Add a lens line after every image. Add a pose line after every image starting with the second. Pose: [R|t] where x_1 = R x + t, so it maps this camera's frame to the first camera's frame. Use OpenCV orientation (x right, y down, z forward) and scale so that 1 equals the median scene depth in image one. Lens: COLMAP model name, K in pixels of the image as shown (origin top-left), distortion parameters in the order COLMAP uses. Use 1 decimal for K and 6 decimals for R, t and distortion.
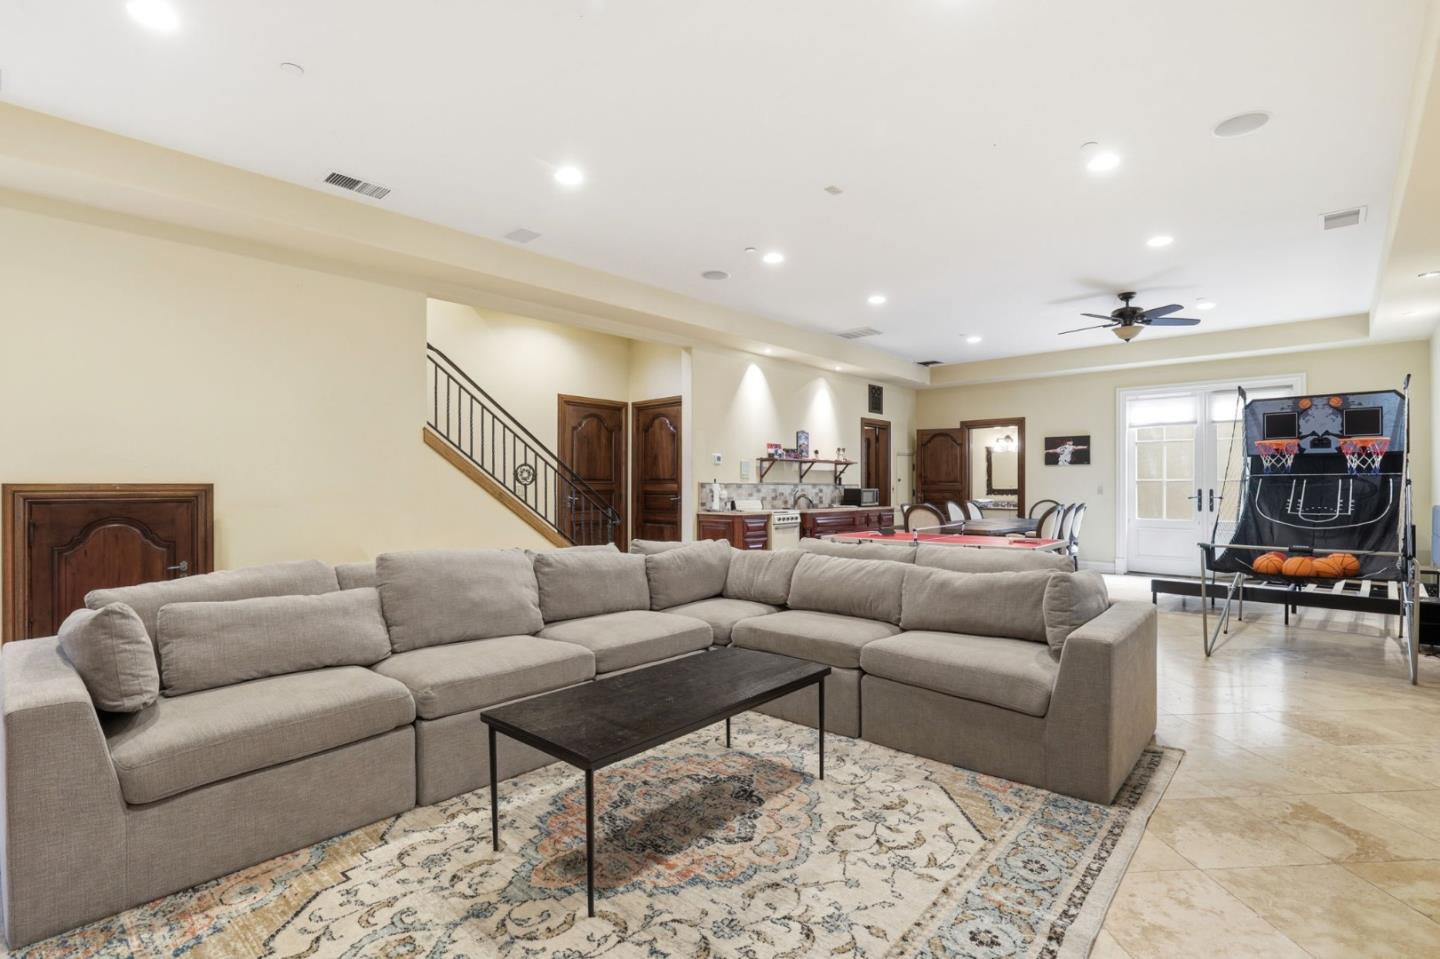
lens RADIAL K [[664.0, 0, 722.2], [0, 664.0, 486.4], [0, 0, 1]] dist [-0.035265, 0.007682]
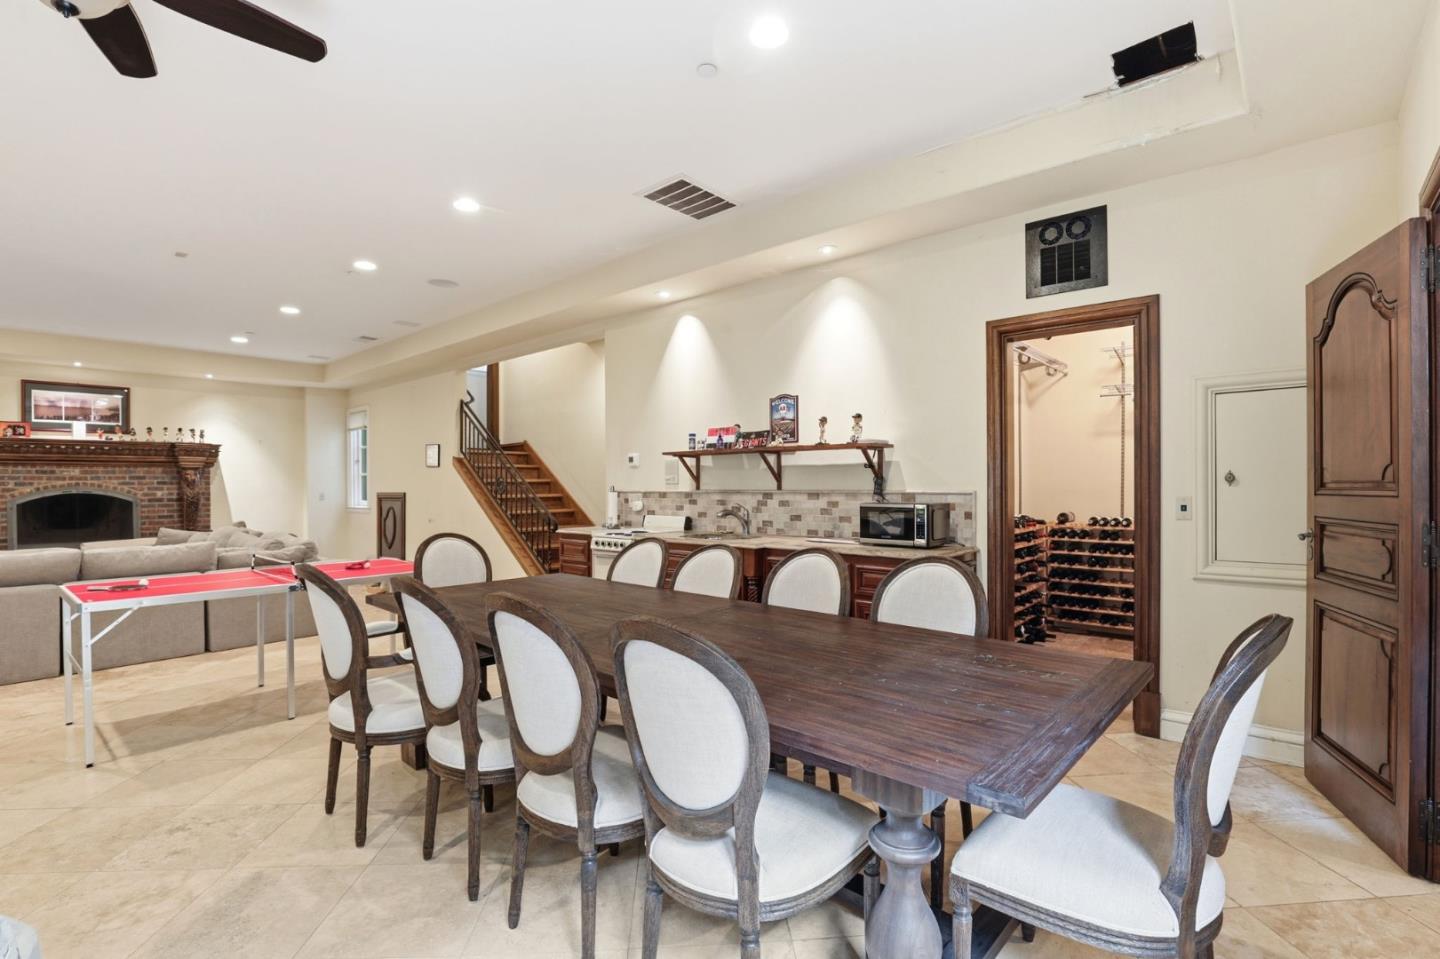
lens RADIAL K [[664.0, 0, 722.2], [0, 664.0, 486.4], [0, 0, 1]] dist [-0.035265, 0.007682]
pose [[0.032945, -0.001305, -0.999456, 0.660477], [0.001623, 0.999998, -0.001253, -0.007604], [0.999456, -0.001581, 0.032947, 0.924434]]
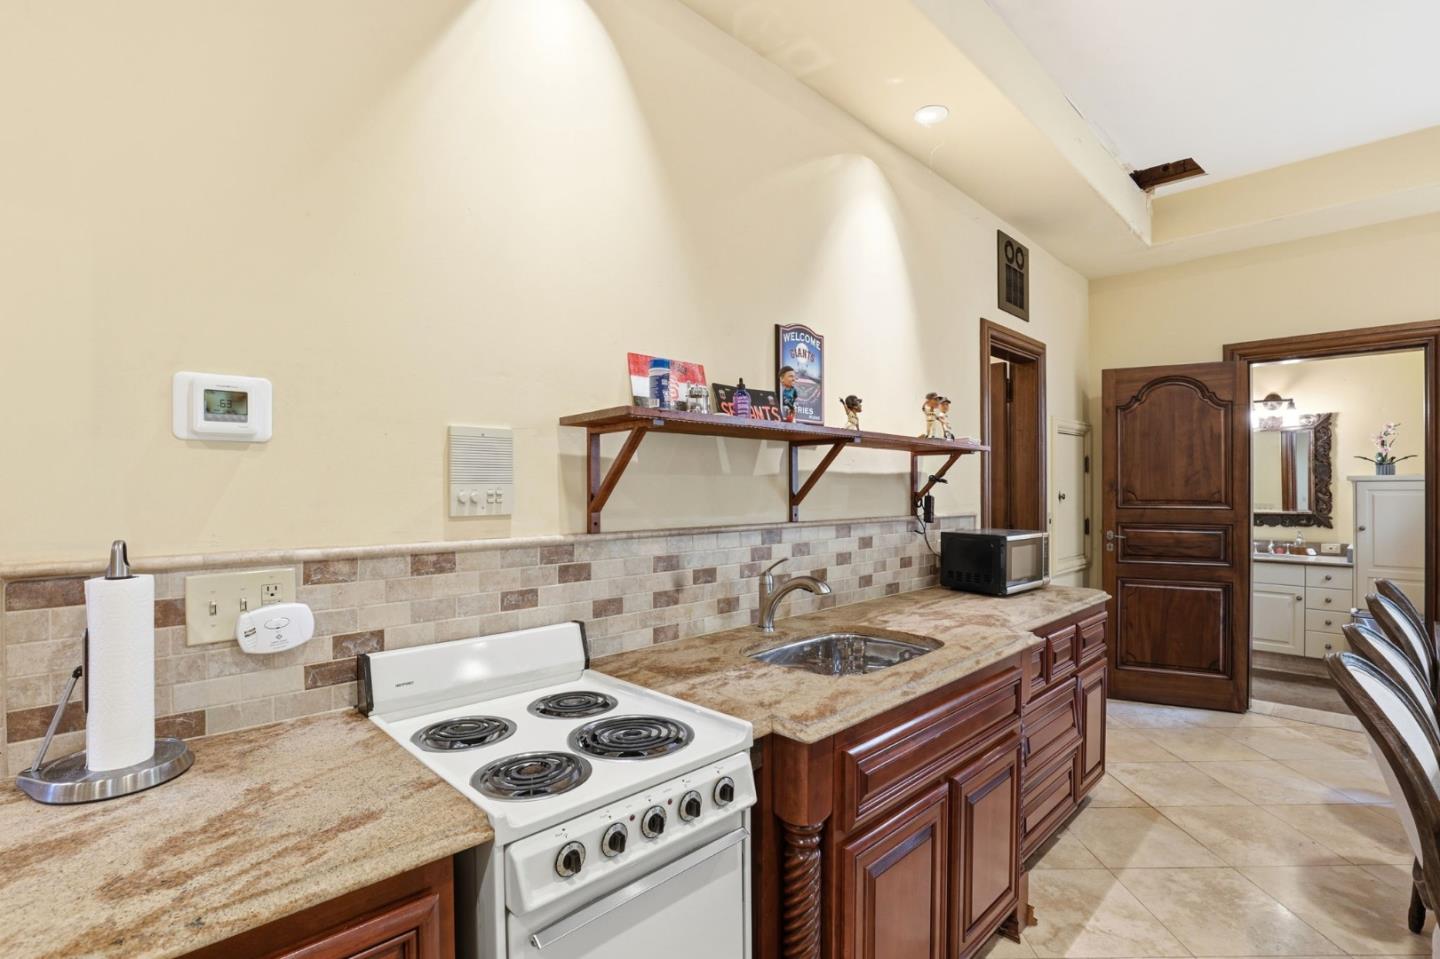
lens RADIAL K [[664.0, 0, 722.2], [0, 664.0, 486.4], [0, 0, 1]] dist [-0.035265, 0.007682]
pose [[0.999065, -0.002516, -0.043171, 0.100915], [0.002362, 0.999991, -0.003615, -0.018147], [0.043180, 0.003509, 0.999061, 0.729137]]
